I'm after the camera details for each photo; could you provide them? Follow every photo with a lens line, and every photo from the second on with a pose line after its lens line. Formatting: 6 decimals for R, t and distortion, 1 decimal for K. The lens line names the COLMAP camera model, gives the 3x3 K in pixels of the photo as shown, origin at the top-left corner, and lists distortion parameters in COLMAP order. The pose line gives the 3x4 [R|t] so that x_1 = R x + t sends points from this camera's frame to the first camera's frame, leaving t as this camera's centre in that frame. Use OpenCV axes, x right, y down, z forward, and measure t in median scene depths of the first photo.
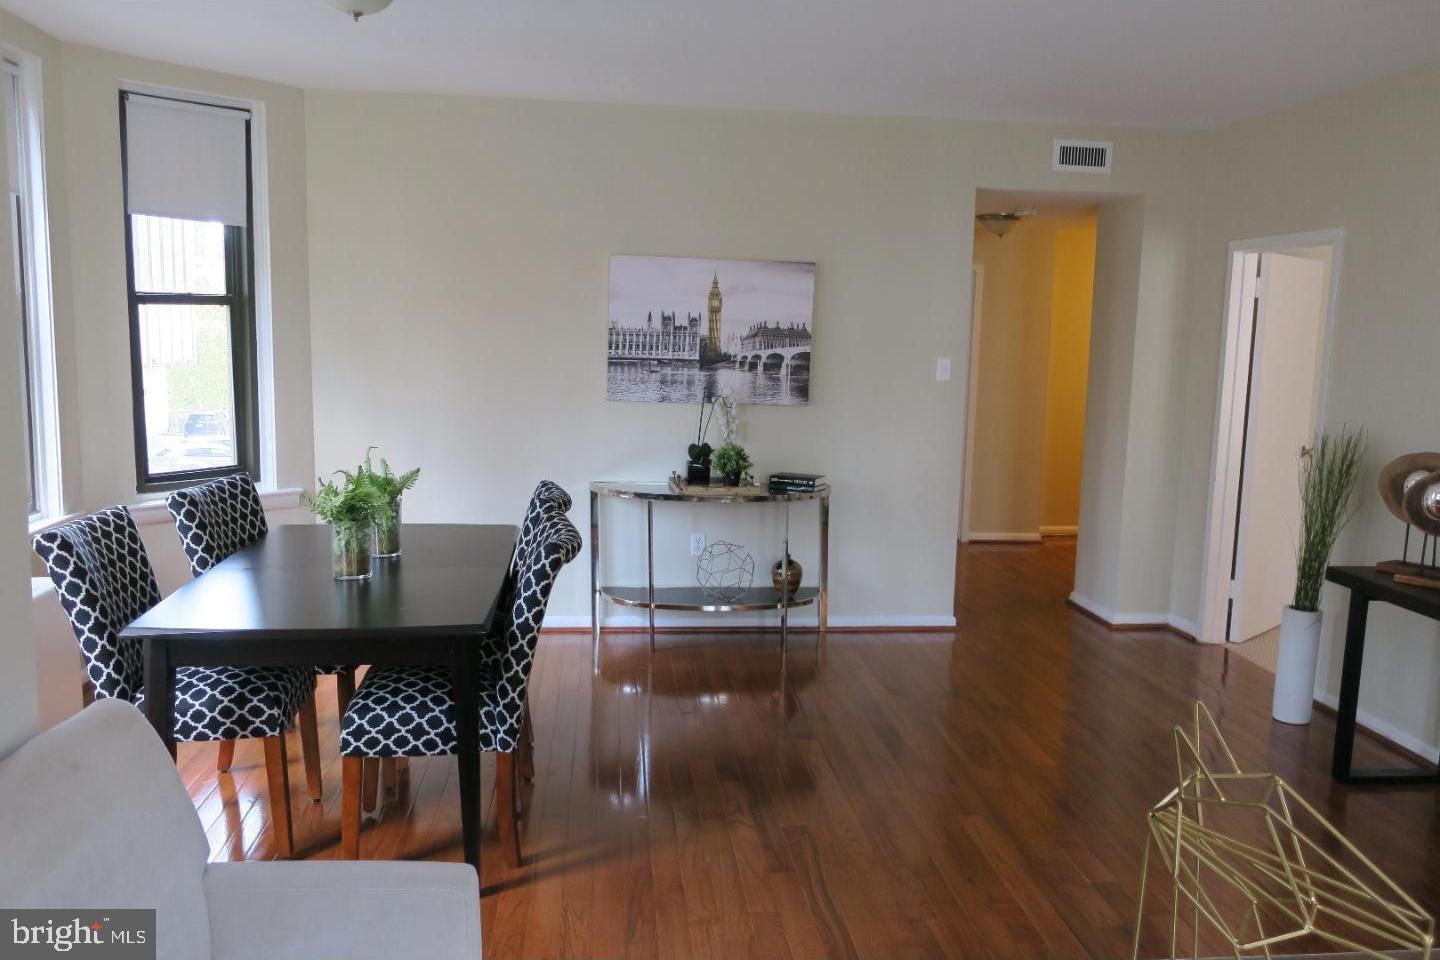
lens RADIAL K [[1124.6, 0, 729.6], [0, 1124.6, 475.6], [0, 0, 1]] dist [-0.014391, 0.006207]
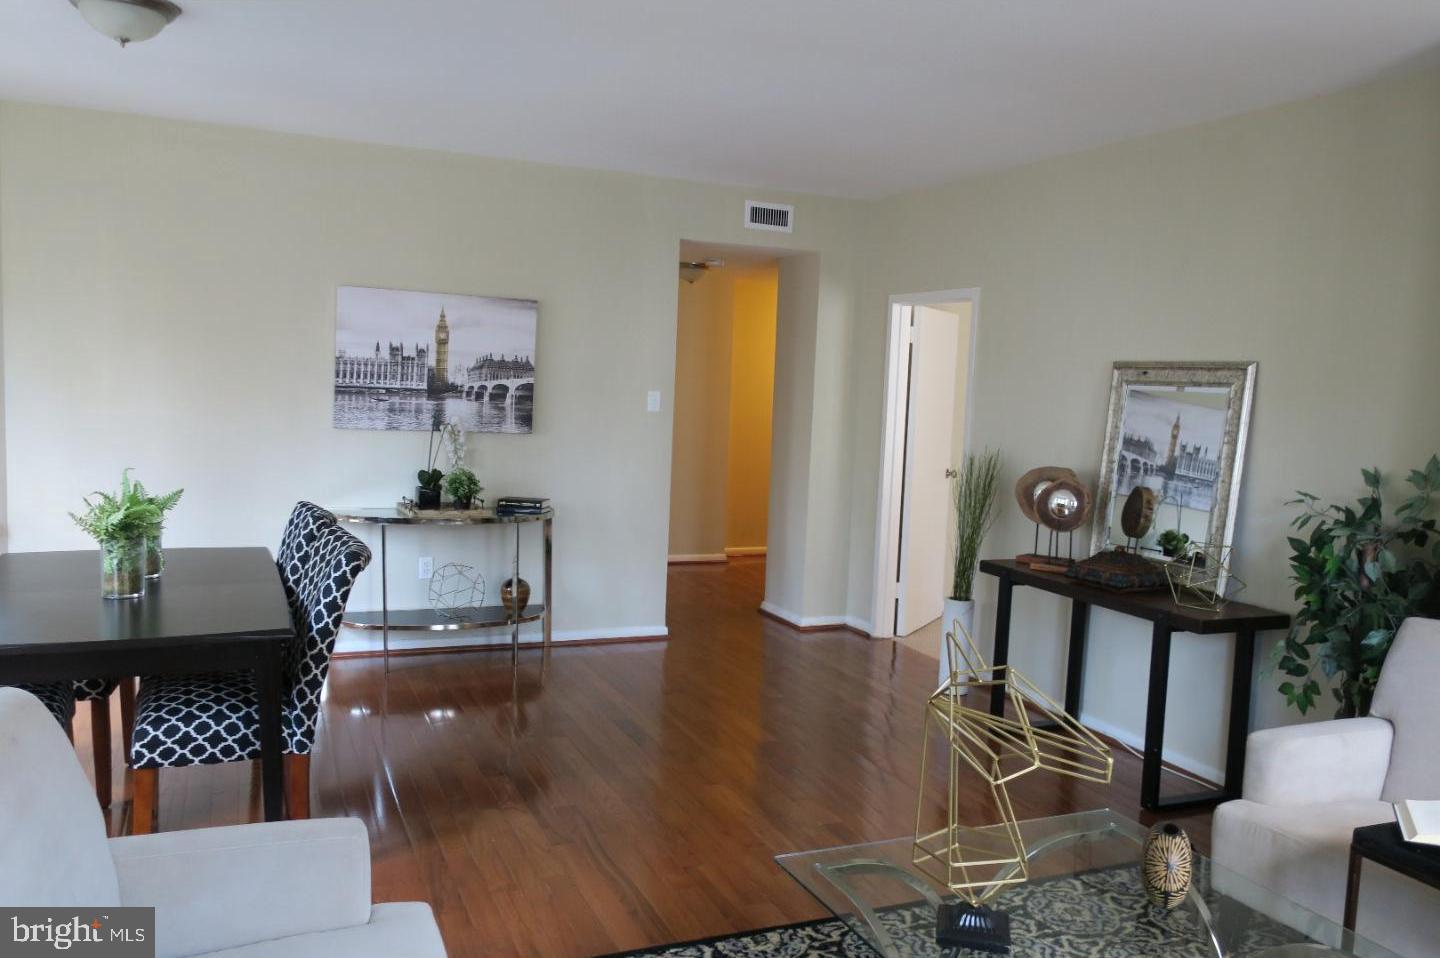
lens RADIAL K [[1124.6, 0, 729.6], [0, 1124.6, 474.6], [0, 0, 1]] dist [-0.014391, 0.006207]
pose [[0.953101, -0.009768, 0.302496, -0.078168], [0.020945, 0.999212, -0.033728, 0.017367], [-0.301928, 0.038482, 0.952554, -0.074238]]
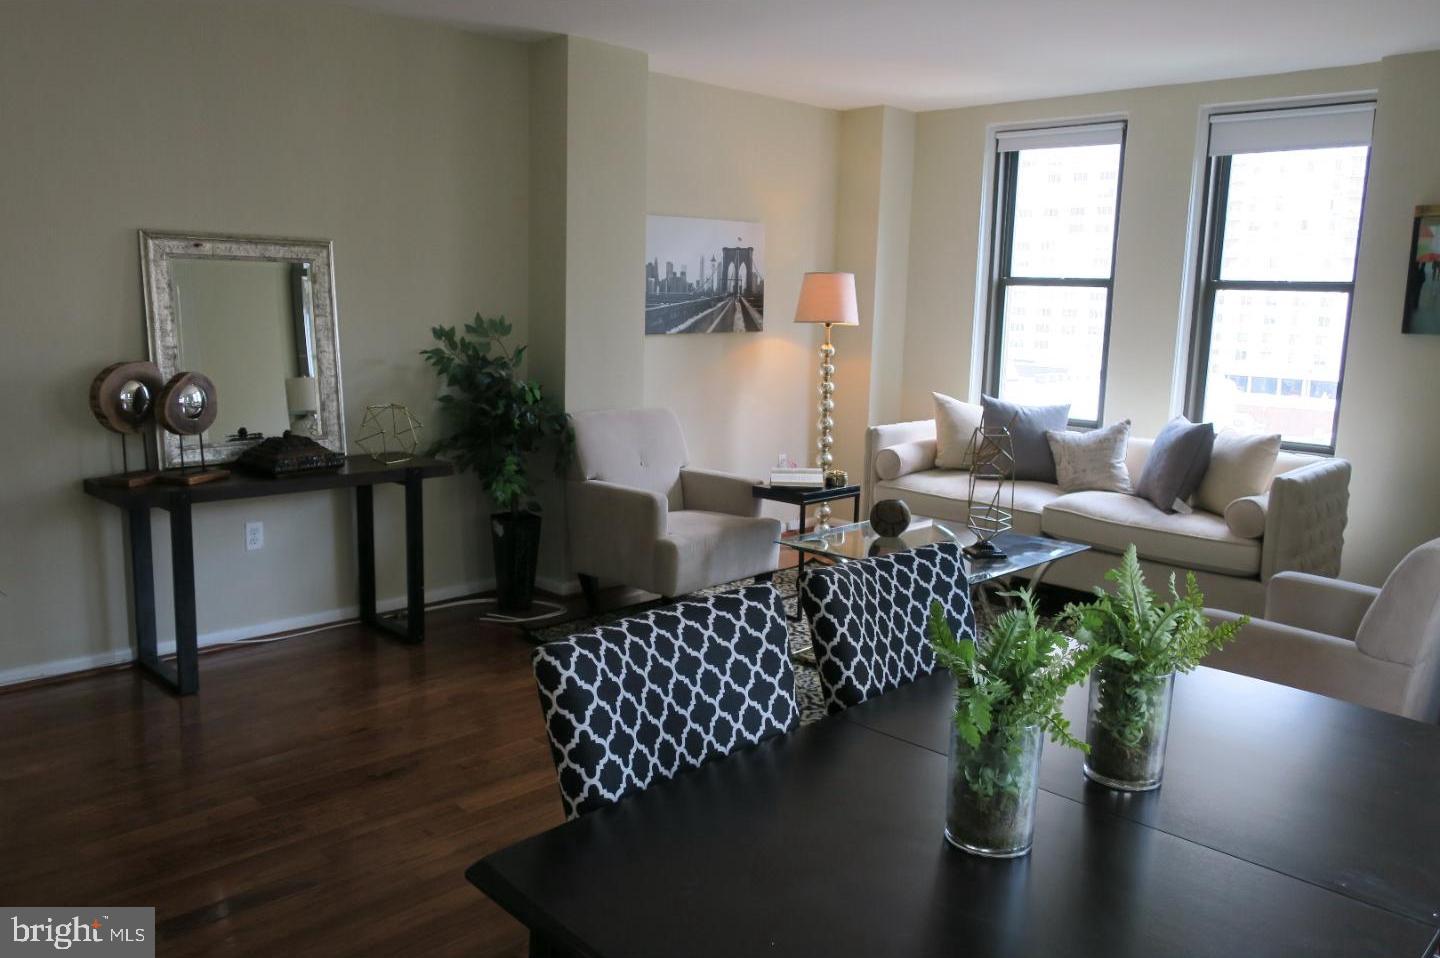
lens RADIAL K [[1124.6, 0, 729.6], [0, 1124.6, 474.6], [0, 0, 1]] dist [-0.014391, 0.006207]
pose [[-0.649226, -0.165899, 0.742282, -0.370352], [0.052346, 0.963863, 0.261206, -0.117849], [-0.758792, 0.208438, -0.617081, 0.913696]]
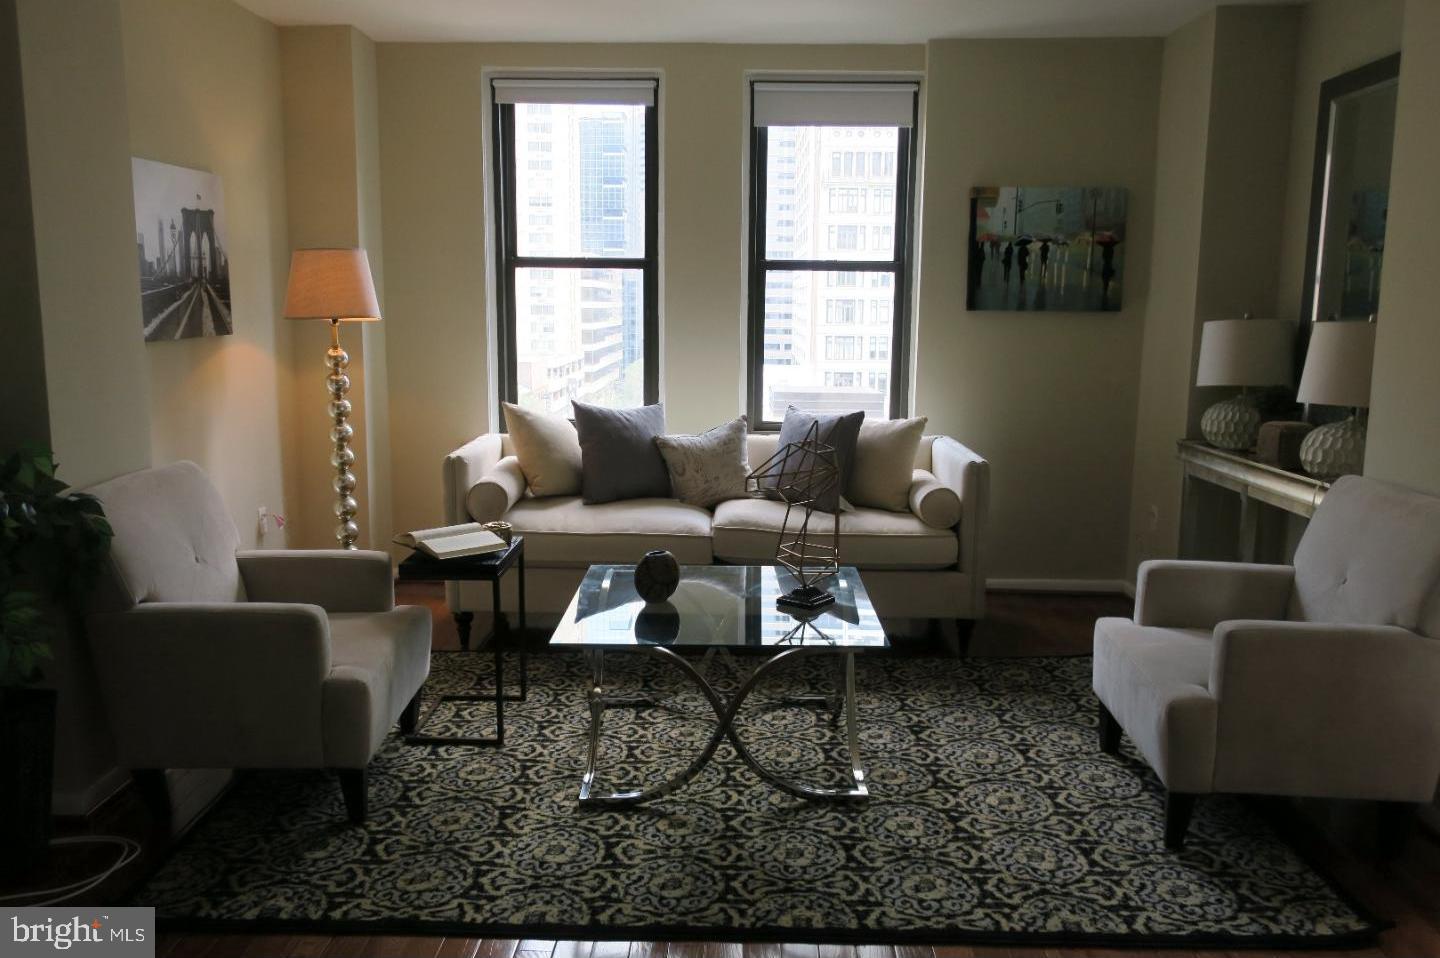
lens RADIAL K [[1124.6, 0, 729.6], [0, 1124.6, 474.6], [0, 0, 1]] dist [-0.014391, 0.006207]
pose [[-0.992392, -0.056012, 0.109640, 0.203295], [-0.023289, 0.959847, 0.279556, -0.079971], [-0.120896, 0.274875, -0.953849, 0.871004]]
